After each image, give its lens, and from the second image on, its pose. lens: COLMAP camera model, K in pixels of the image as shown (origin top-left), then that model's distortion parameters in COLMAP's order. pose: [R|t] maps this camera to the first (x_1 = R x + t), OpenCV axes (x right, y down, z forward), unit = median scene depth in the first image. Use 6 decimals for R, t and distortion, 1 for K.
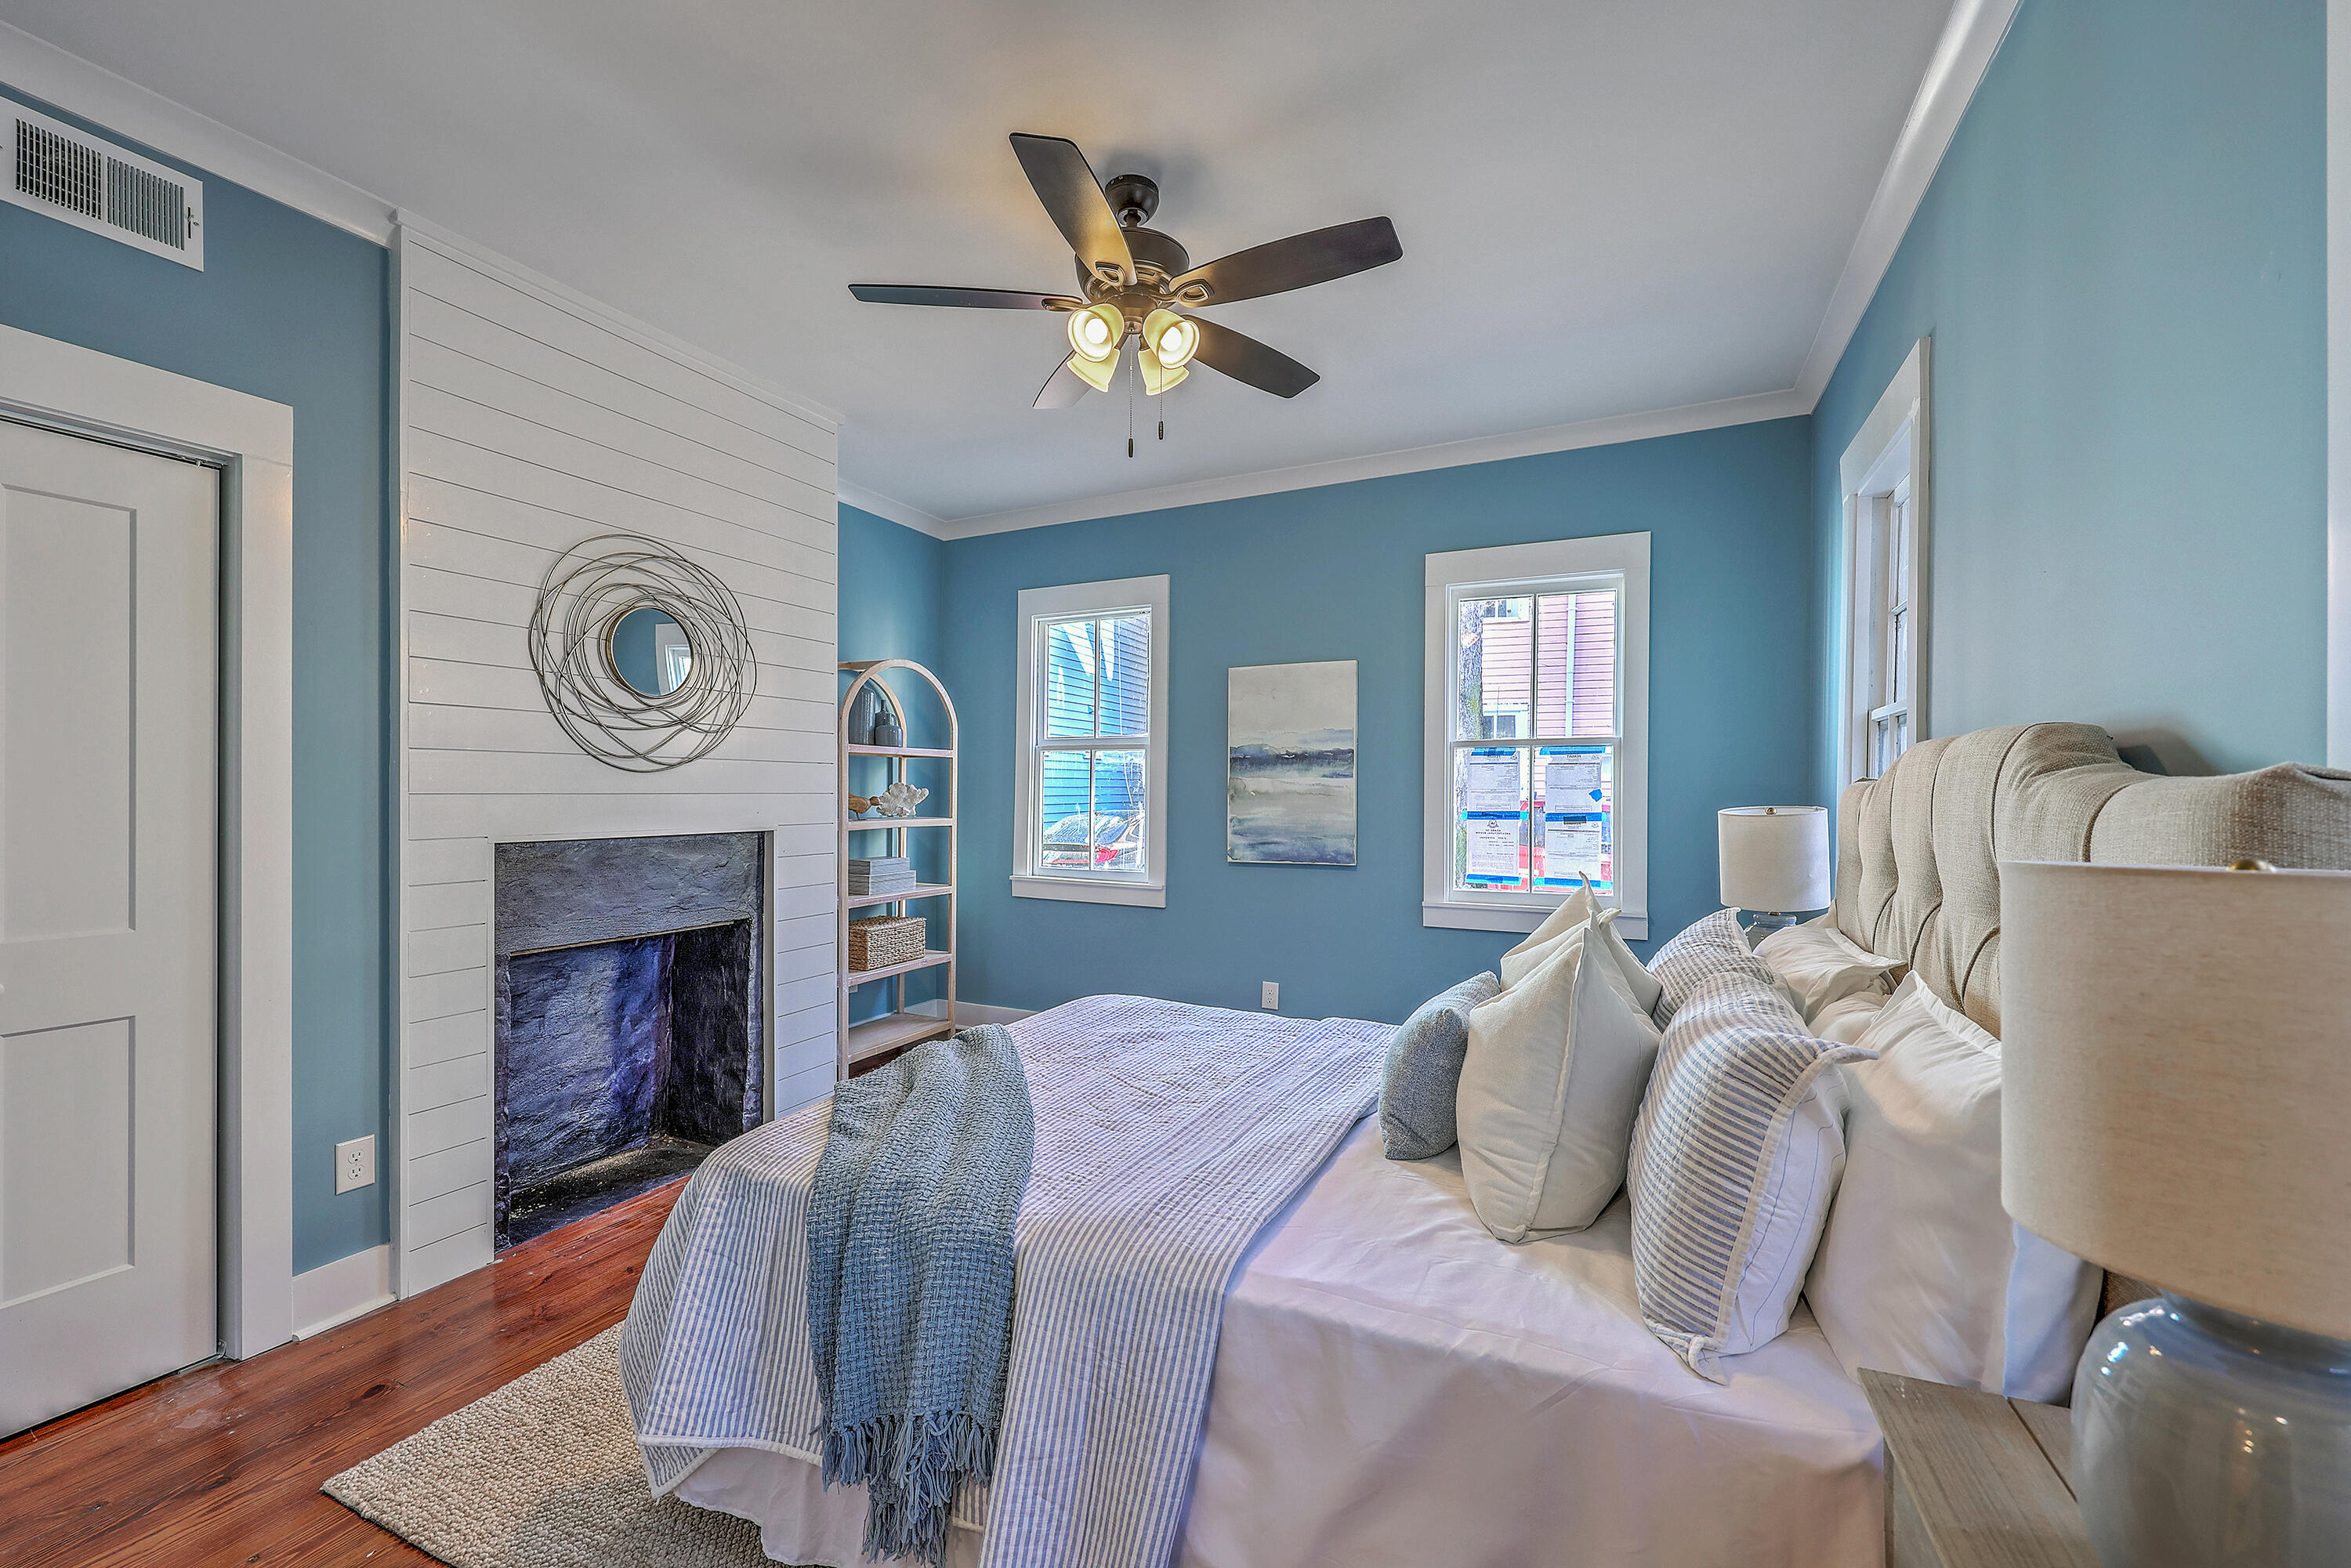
lens RADIAL K [[947.2, 0, 1178.7], [0, 947.2, 780.3], [0, 0, 1]] dist [0.000071, 0.000059]
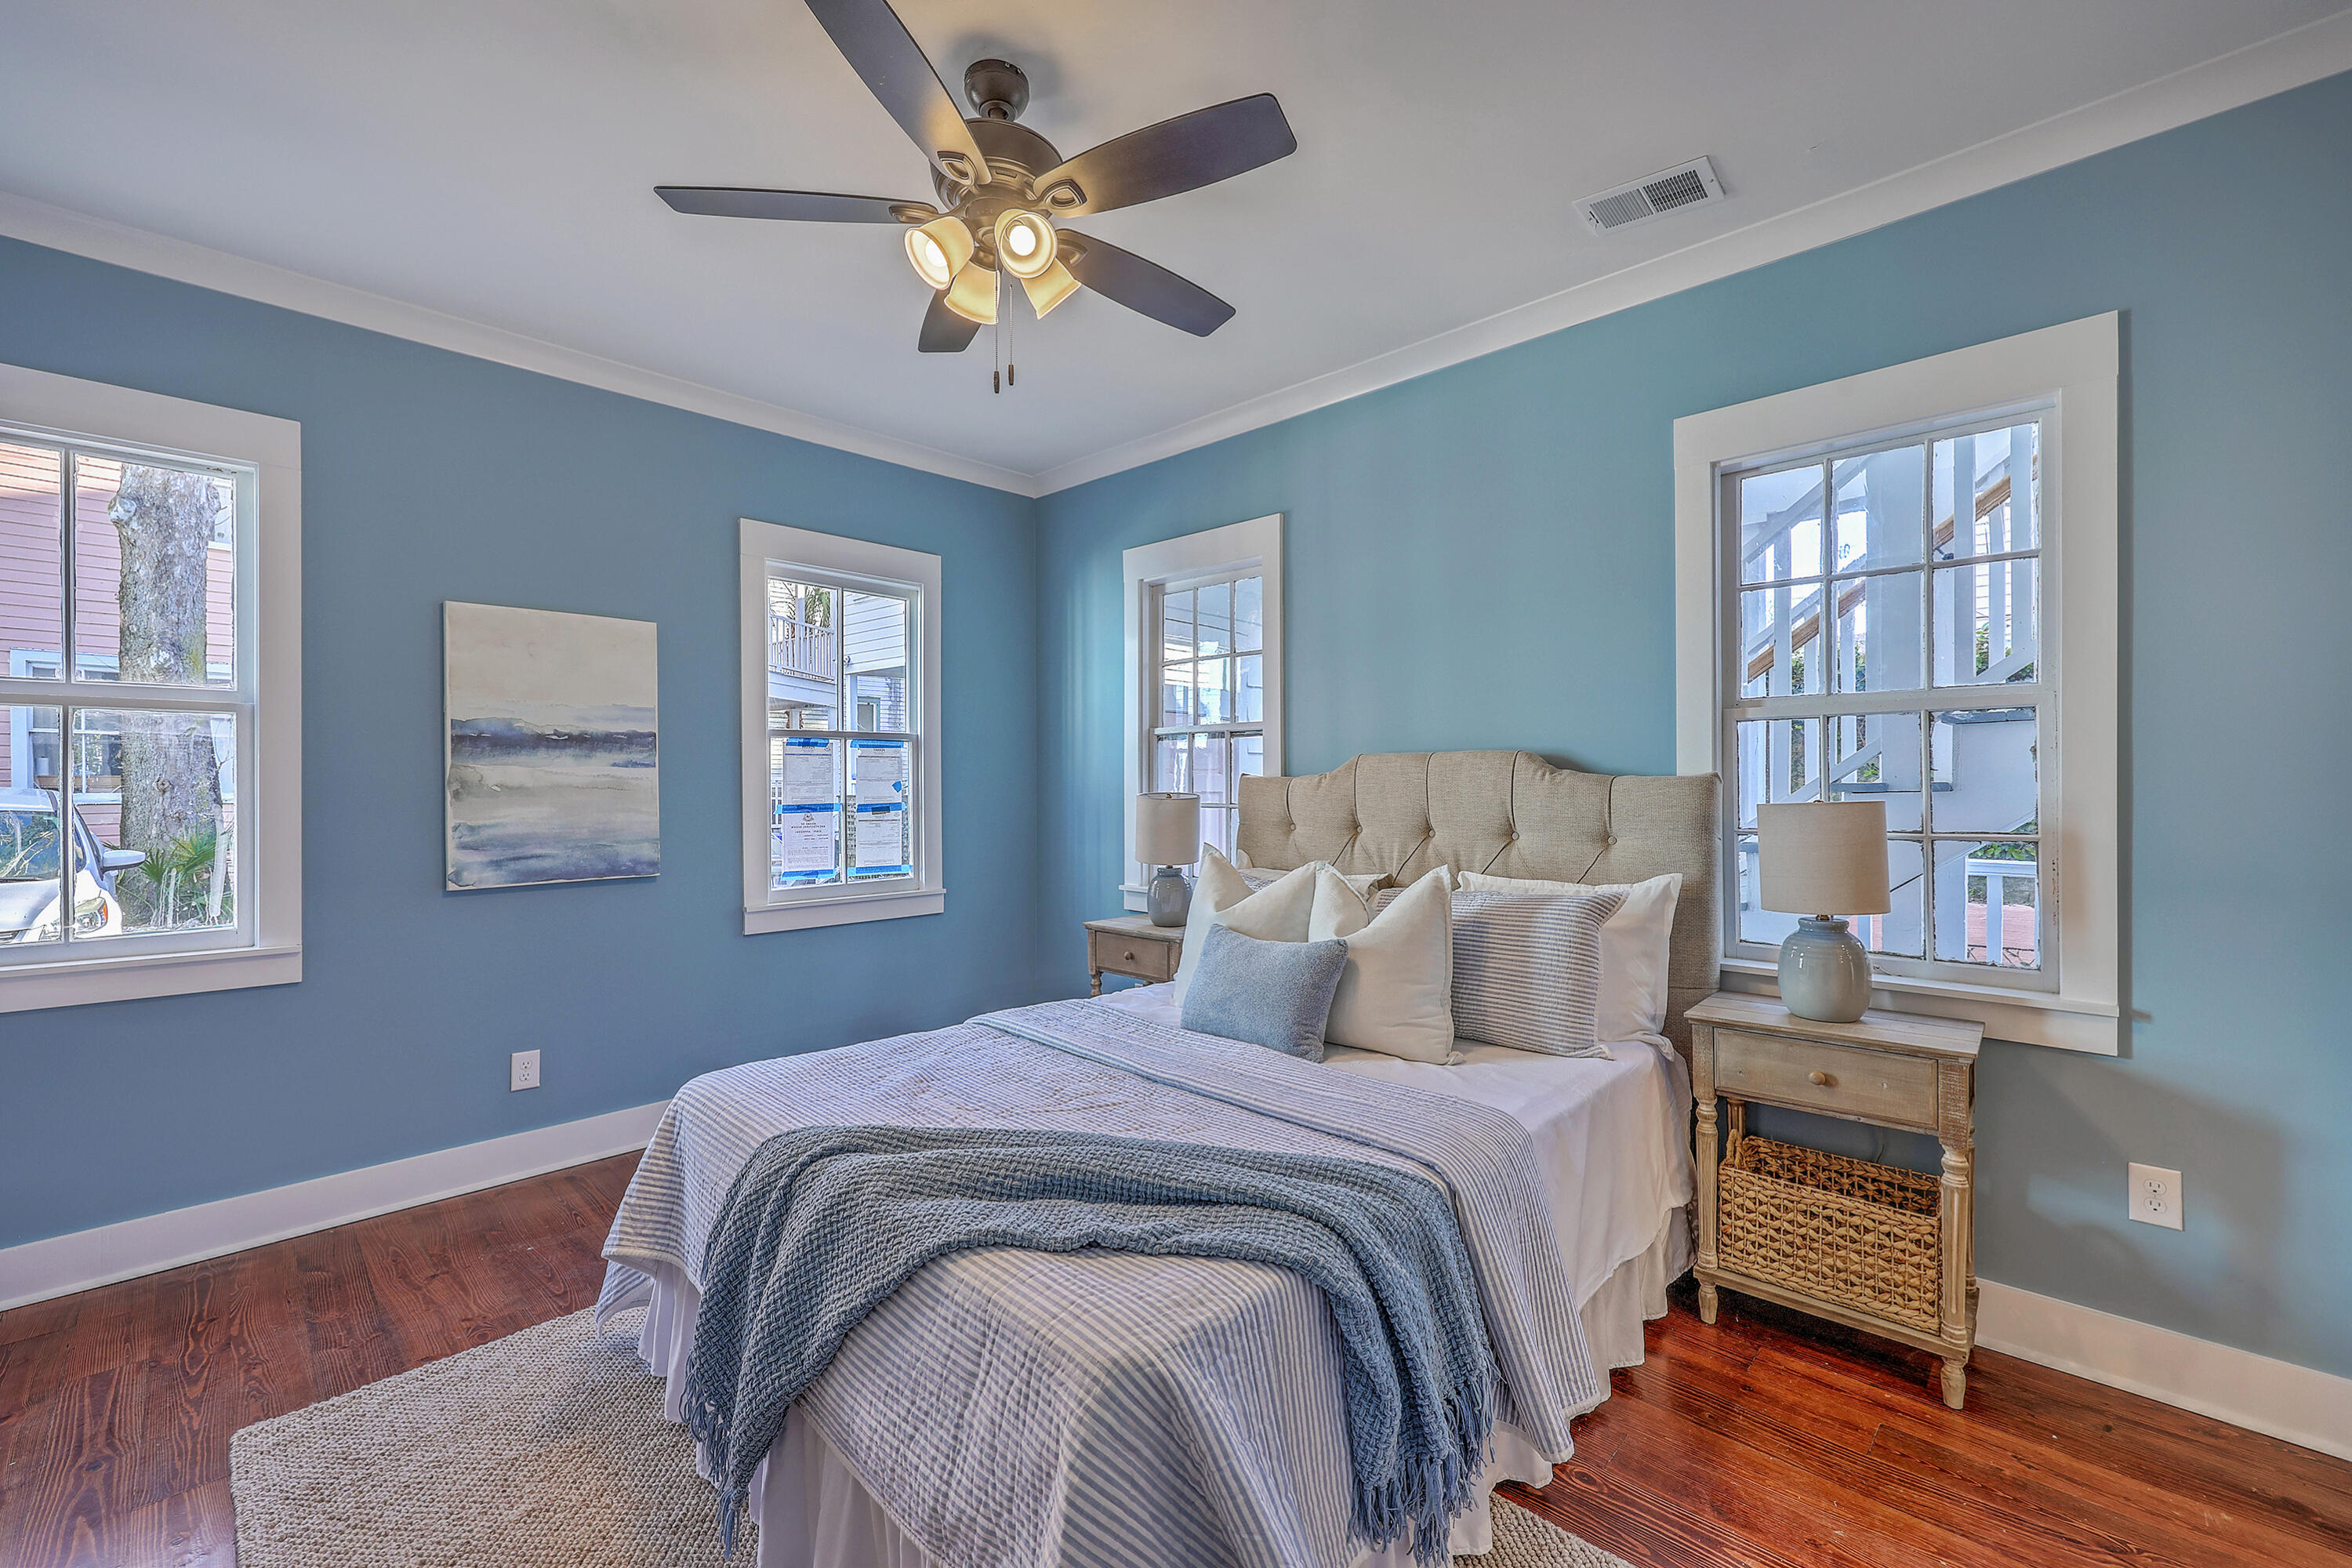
lens RADIAL K [[947.6, 0, 1179.2], [0, 947.6, 780.3], [0, 0, 1]] dist [0.000071, 0.000059]
pose [[0.314893, -0.001157, 0.949126, -0.443155], [-0.006721, 0.999971, 0.003449, 0.002366], [-0.949103, -0.007465, 0.314876, 0.318080]]
